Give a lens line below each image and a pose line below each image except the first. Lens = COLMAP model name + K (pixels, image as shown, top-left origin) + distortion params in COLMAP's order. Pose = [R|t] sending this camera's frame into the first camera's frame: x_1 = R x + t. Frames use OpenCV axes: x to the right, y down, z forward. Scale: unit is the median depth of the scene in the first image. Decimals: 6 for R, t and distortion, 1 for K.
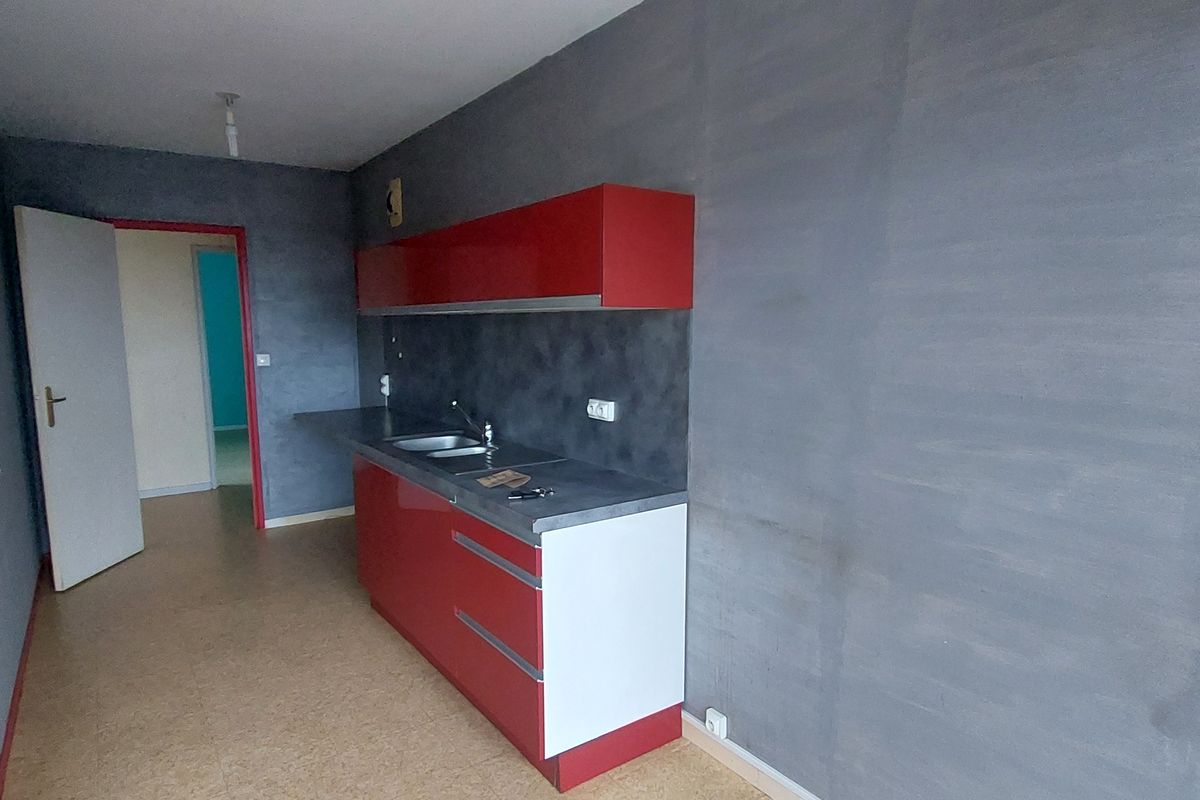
lens RADIAL K [[697.8, 0, 604.1], [0, 697.8, 418.5], [0, 0, 1]] dist [0.010262, -0.013734]
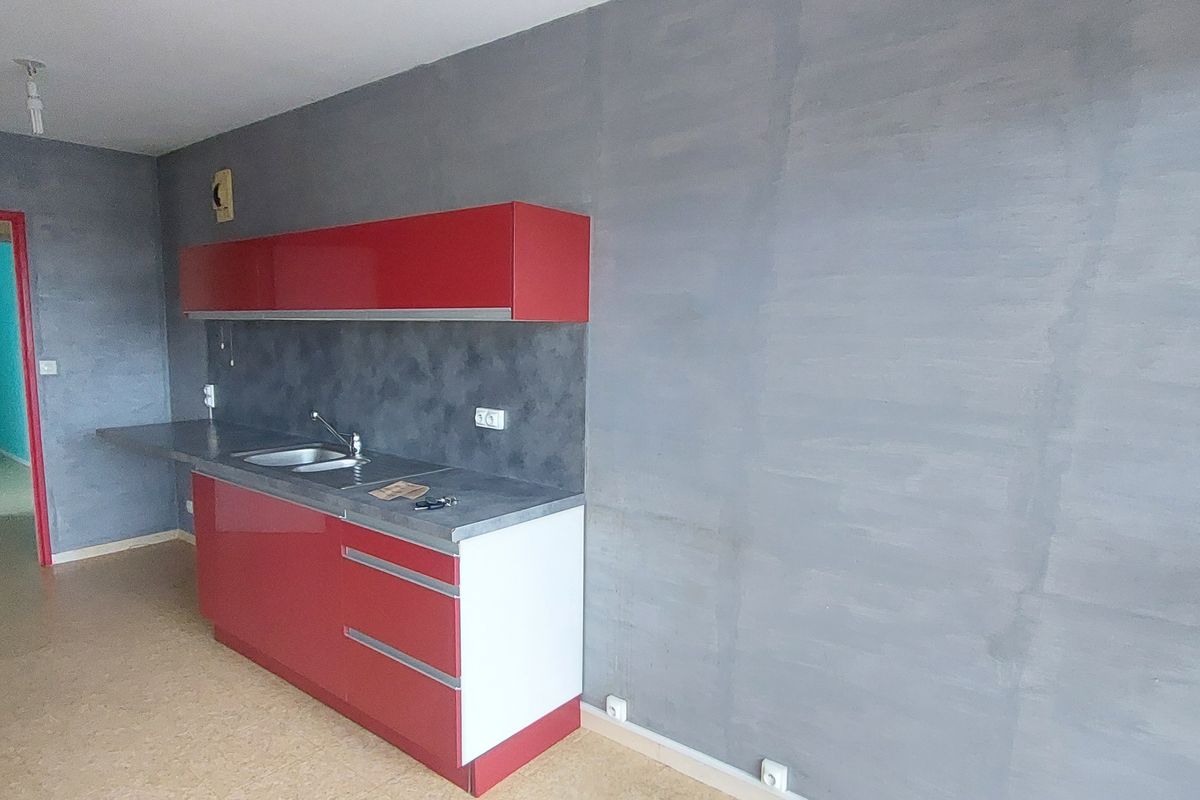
lens RADIAL K [[697.8, 0, 613.3], [0, 697.8, 418.0], [0, 0, 1]] dist [0.010262, -0.013734]
pose [[0.959525, -0.019869, 0.280922, -0.131943], [0.022298, 0.999736, -0.005452, -0.003858], [-0.280740, 0.011496, 0.959715, -0.031613]]
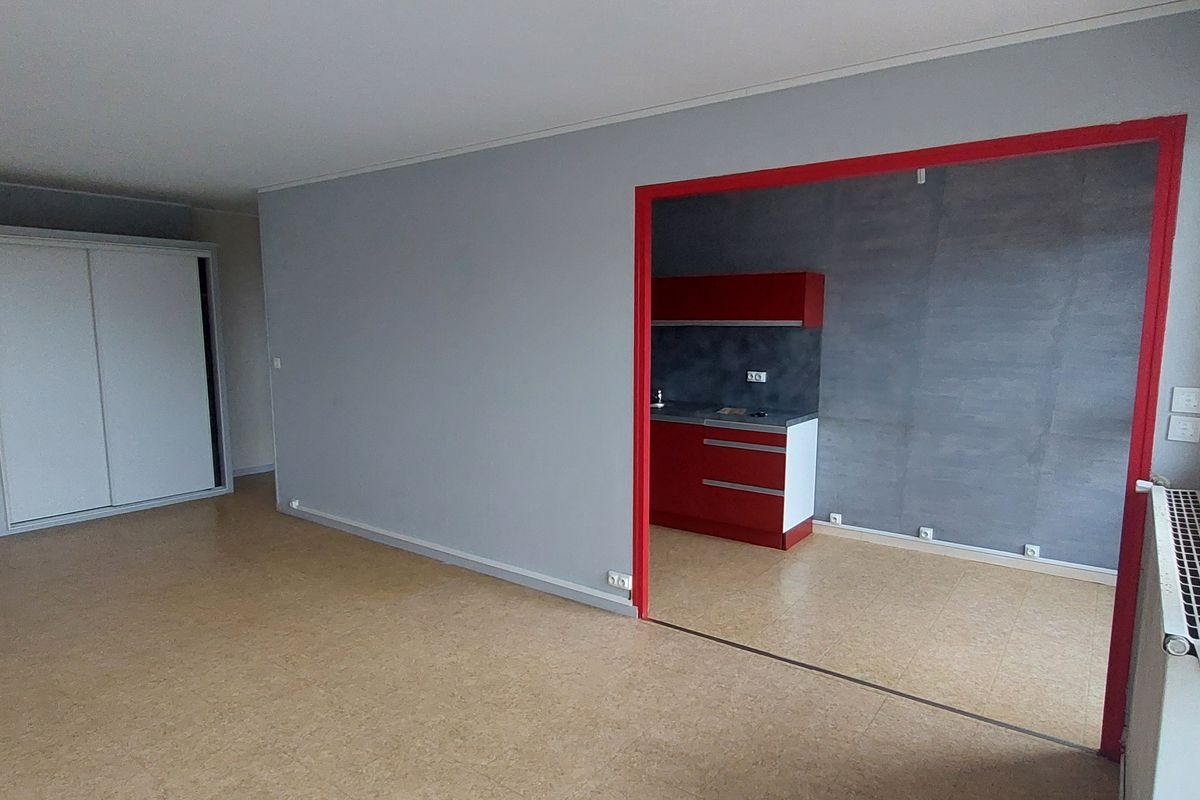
lens RADIAL K [[697.8, 0, 610.9], [0, 697.8, 416.0], [0, 0, 1]] dist [0.010262, -0.013734]
pose [[0.949772, -0.033865, 0.311105, -1.117510], [0.034711, 0.999393, 0.002820, 0.085807], [-0.311012, 0.008120, 0.950371, -0.805886]]
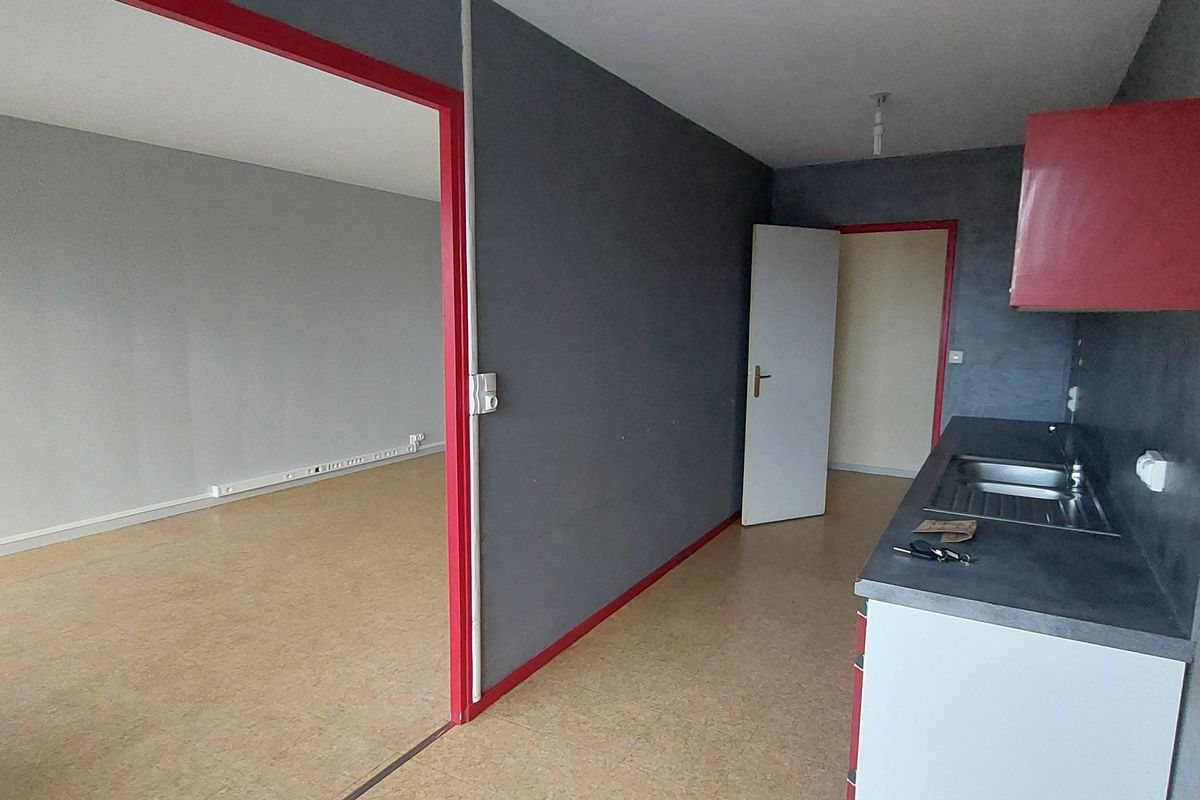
lens RADIAL K [[697.8, 0, 600.7], [0, 697.8, 416.3], [0, 0, 1]] dist [0.010262, -0.013734]
pose [[0.410854, 0.143712, -0.900303, 0.382754], [-0.137067, 0.986011, 0.094843, -0.056652], [0.901339, 0.084435, 0.424805, 0.326903]]
